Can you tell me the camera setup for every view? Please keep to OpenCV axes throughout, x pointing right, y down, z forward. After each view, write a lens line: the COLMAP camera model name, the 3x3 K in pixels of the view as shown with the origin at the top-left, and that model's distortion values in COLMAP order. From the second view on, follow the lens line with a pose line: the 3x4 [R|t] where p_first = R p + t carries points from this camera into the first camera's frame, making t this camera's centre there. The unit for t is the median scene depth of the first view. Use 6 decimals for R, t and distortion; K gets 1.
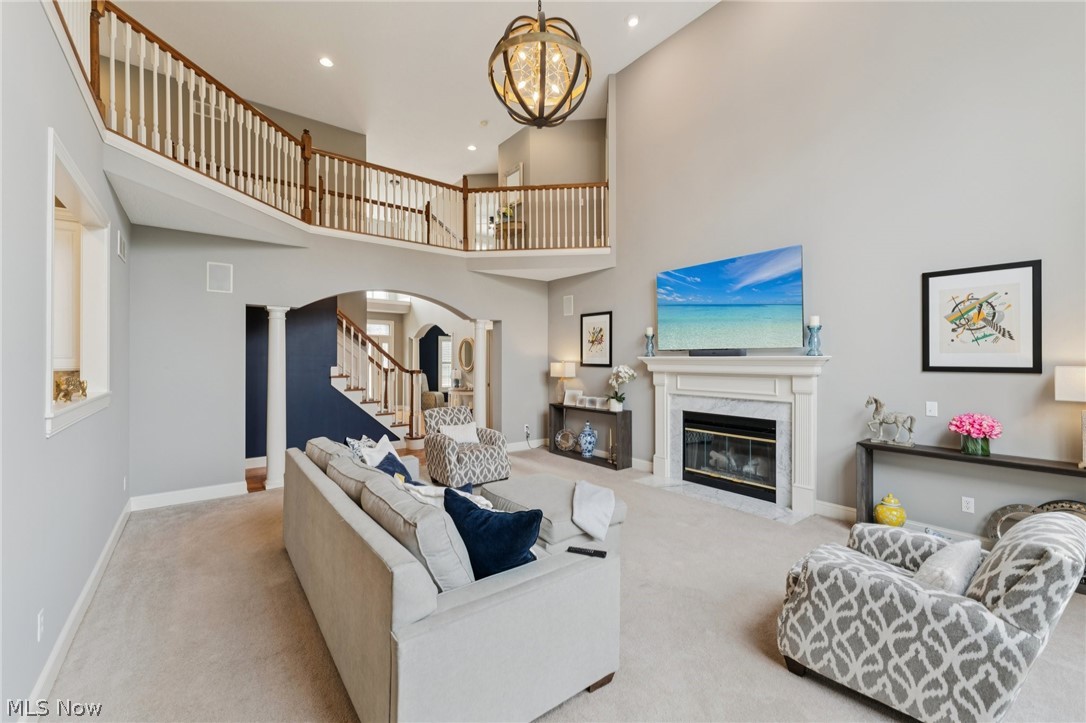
lens RADIAL K [[441.3, 0, 543.0], [0, 441.3, 355.0], [0, 0, 1]] dist [0.000482, 0.000040]
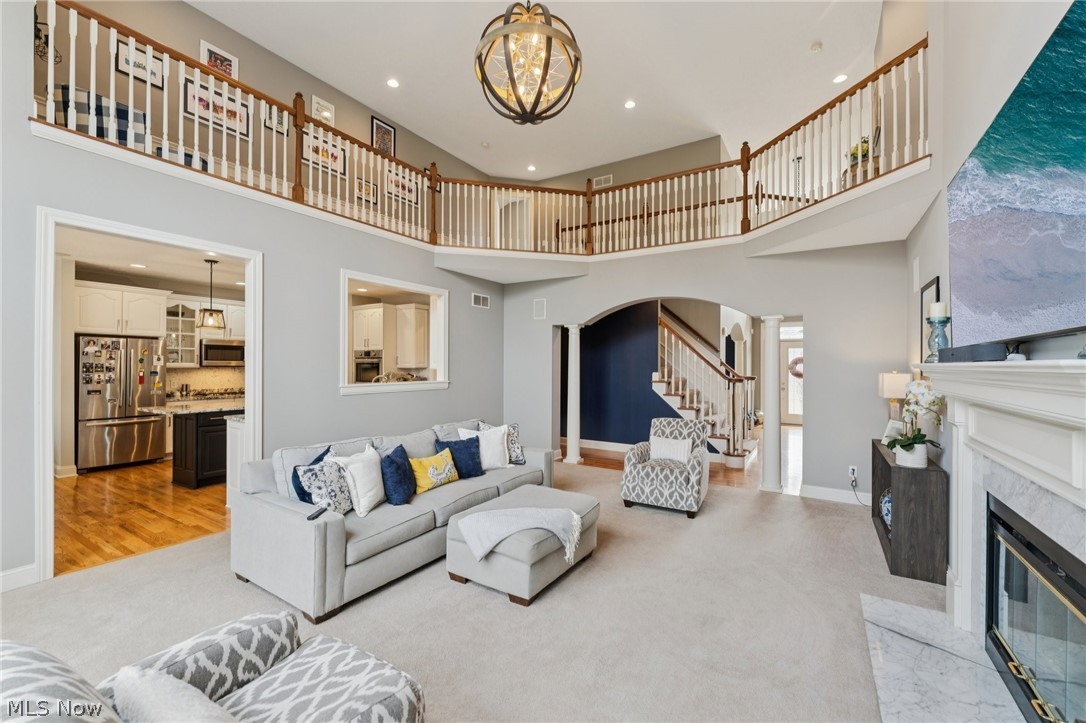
lens RADIAL K [[436.5, 0, 539.8], [0, 436.5, 361.6], [0, 0, 1]] dist [-0.000171, -0.000172]
pose [[0.359872, -0.009403, -0.932954, 0.537106], [0.006413, 0.999951, -0.007604, 0.007751], [0.932979, -0.003247, 0.359915, 0.431088]]
